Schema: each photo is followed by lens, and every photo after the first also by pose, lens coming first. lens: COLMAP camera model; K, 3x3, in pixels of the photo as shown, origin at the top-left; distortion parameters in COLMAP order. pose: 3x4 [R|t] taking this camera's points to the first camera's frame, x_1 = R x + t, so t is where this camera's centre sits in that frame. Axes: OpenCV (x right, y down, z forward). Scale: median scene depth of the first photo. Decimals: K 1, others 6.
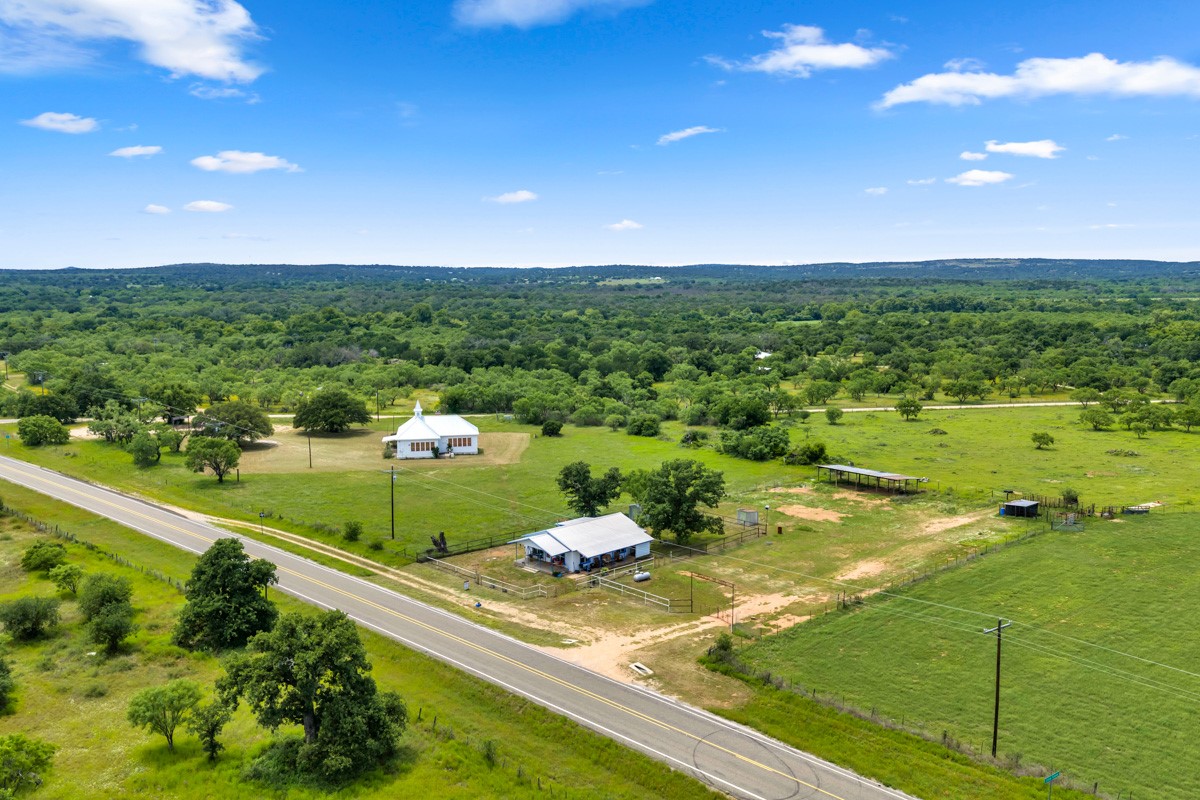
lens RADIAL K [[991.6, 0, 599.2], [0, 991.6, 395.3], [0, 0, 1]] dist [0.015877, -0.029484]
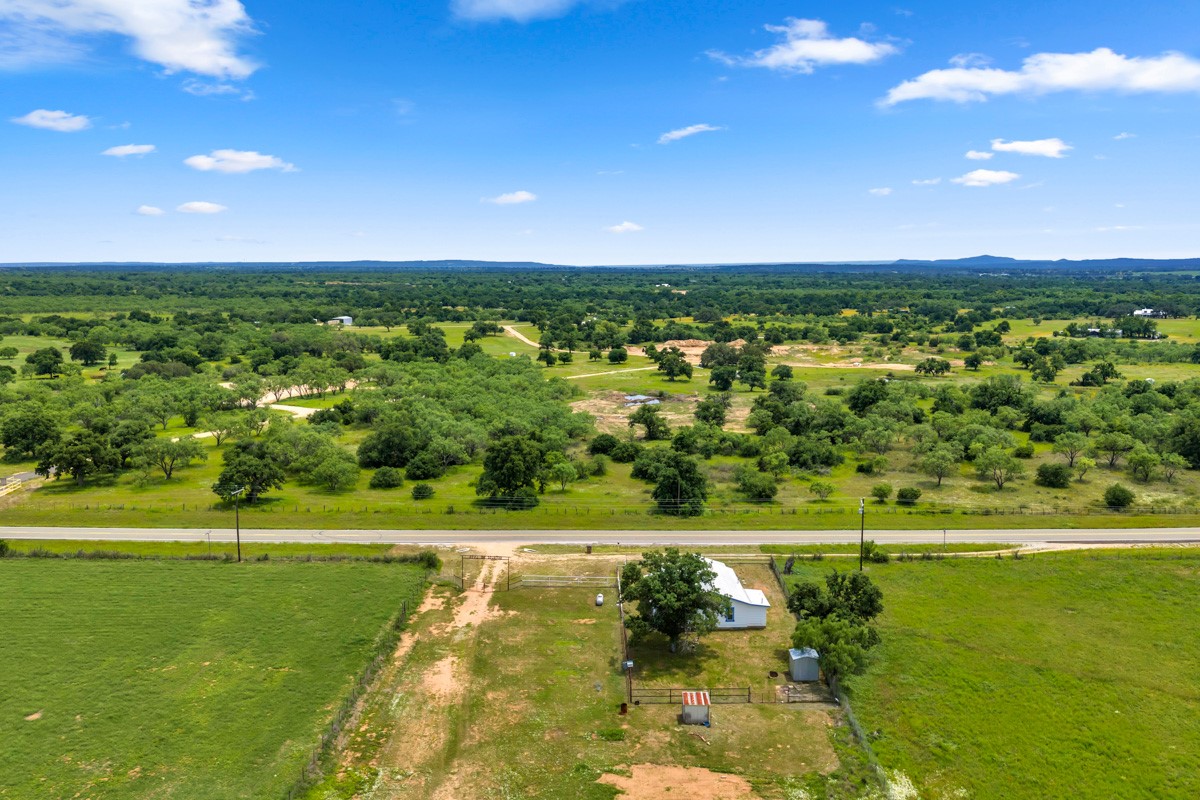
lens RADIAL K [[991.6, 0, 598.8], [0, 991.6, 393.1], [0, 0, 1]] dist [0.015877, -0.029484]
pose [[-0.681654, 0.096054, -0.725343, 0.750788], [-0.088974, 0.973106, 0.212479, -0.240557], [0.726245, 0.209374, -0.654775, 1.575870]]
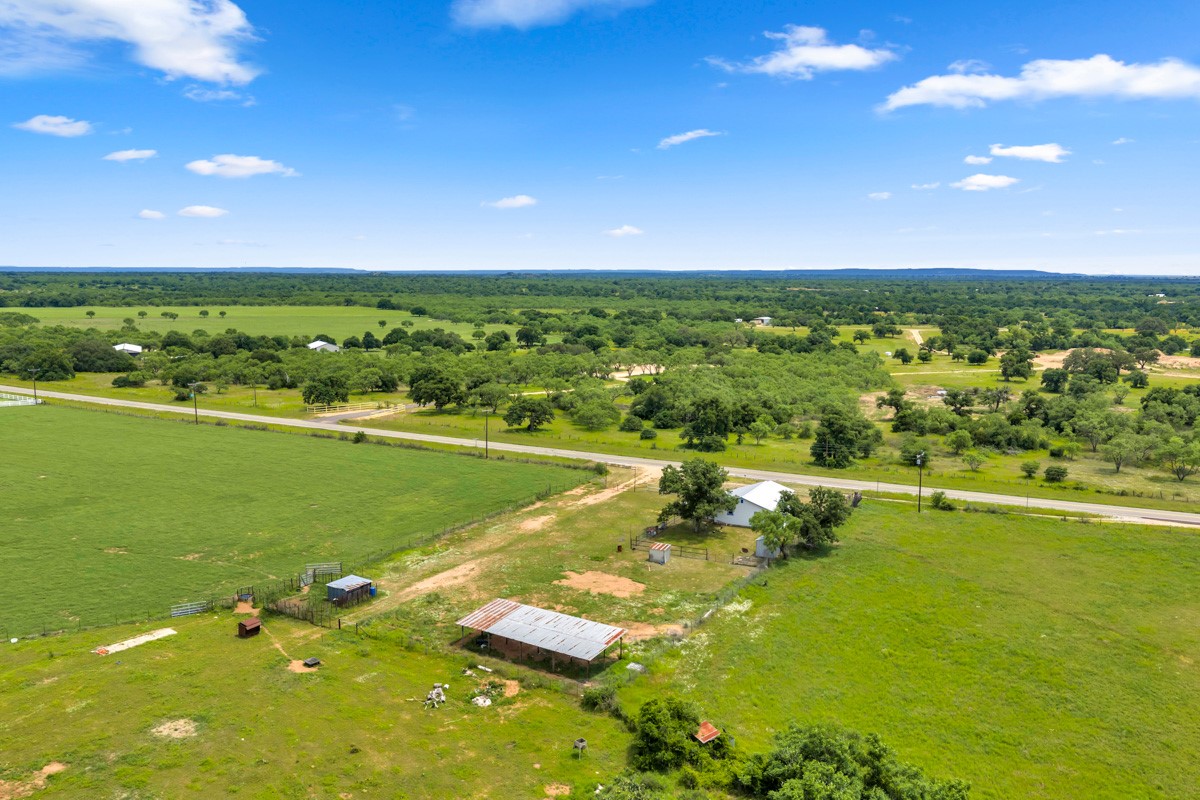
lens RADIAL K [[991.6, 0, 602.7], [0, 991.6, 396.3], [0, 0, 1]] dist [0.015877, -0.029484]
pose [[-0.941609, 0.039101, -0.334431, 0.599900], [-0.044850, 0.969819, 0.239666, -0.286366], [0.333709, 0.240671, -0.911436, 2.130384]]
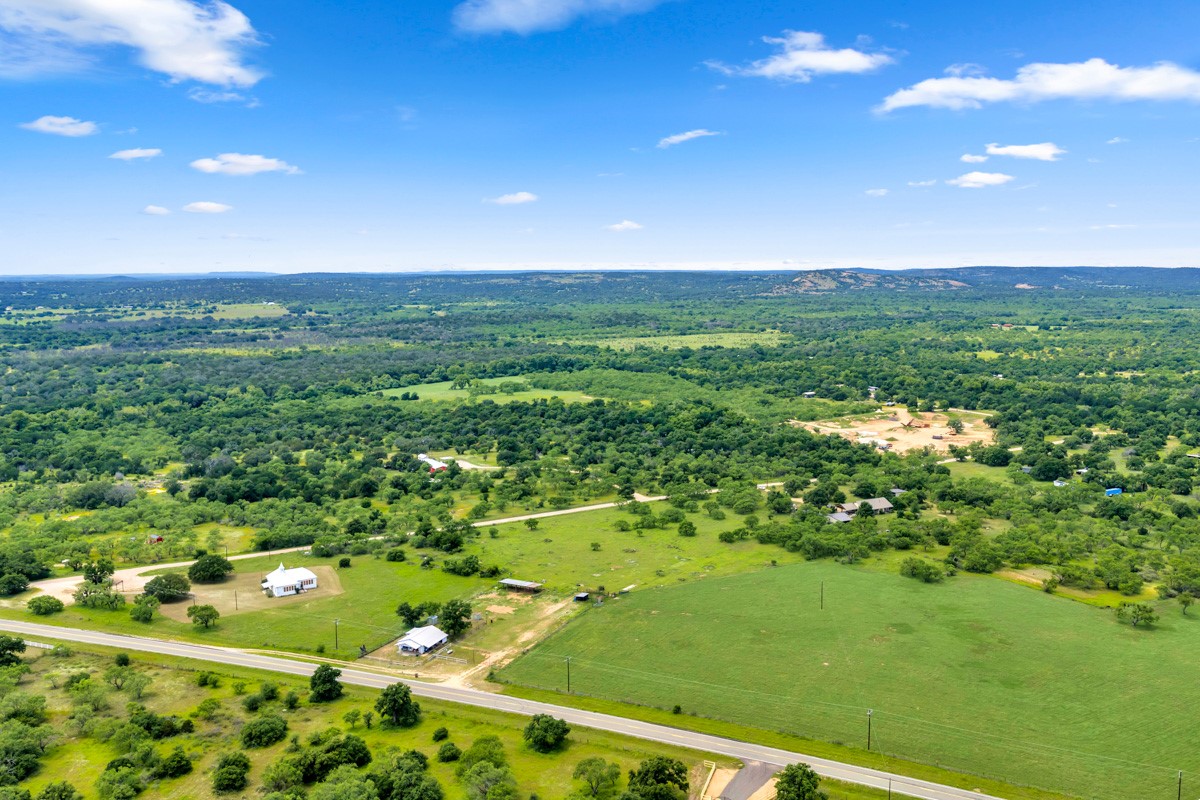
lens RADIAL K [[991.6, 0, 601.8], [0, 991.6, 397.9], [0, 0, 1]] dist [0.015877, -0.029484]
pose [[0.923249, -0.053722, 0.380428, -0.548486], [0.052432, 0.998530, 0.013761, -0.507129], [-0.380608, 0.007241, 0.924708, -1.614366]]
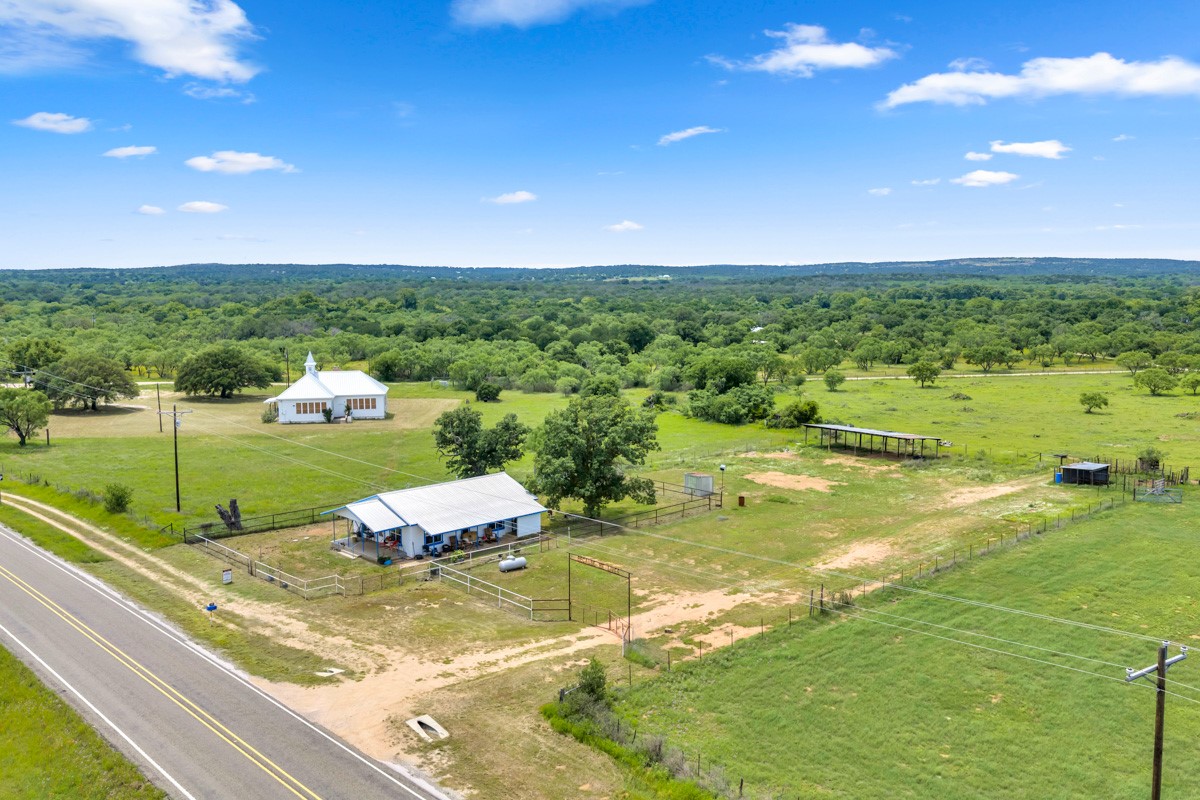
lens RADIAL K [[991.6, 0, 601.7], [0, 991.6, 410.8], [0, 0, 1]] dist [0.015877, -0.029484]
pose [[0.999958, 0.000511, -0.009188, 0.102850], [-0.000390, 0.999913, 0.013171, 0.072355], [0.009194, -0.013167, 0.999871, 0.345689]]
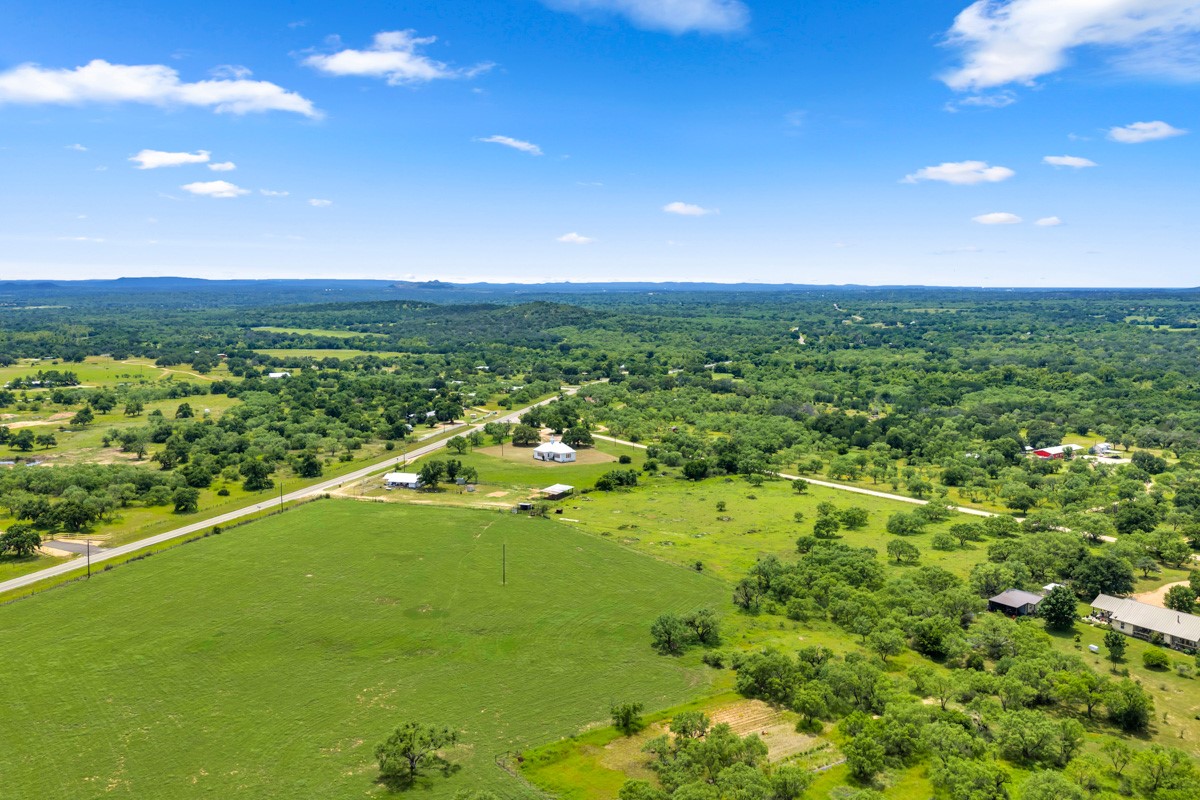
lens RADIAL K [[991.6, 0, 603.8], [0, 991.6, 393.5], [0, 0, 1]] dist [0.015877, -0.029484]
pose [[0.504056, 0.092221, -0.858733, 3.099296], [-0.108576, 0.993161, 0.042926, -0.340003], [0.856819, 0.071600, 0.510622, -0.095104]]
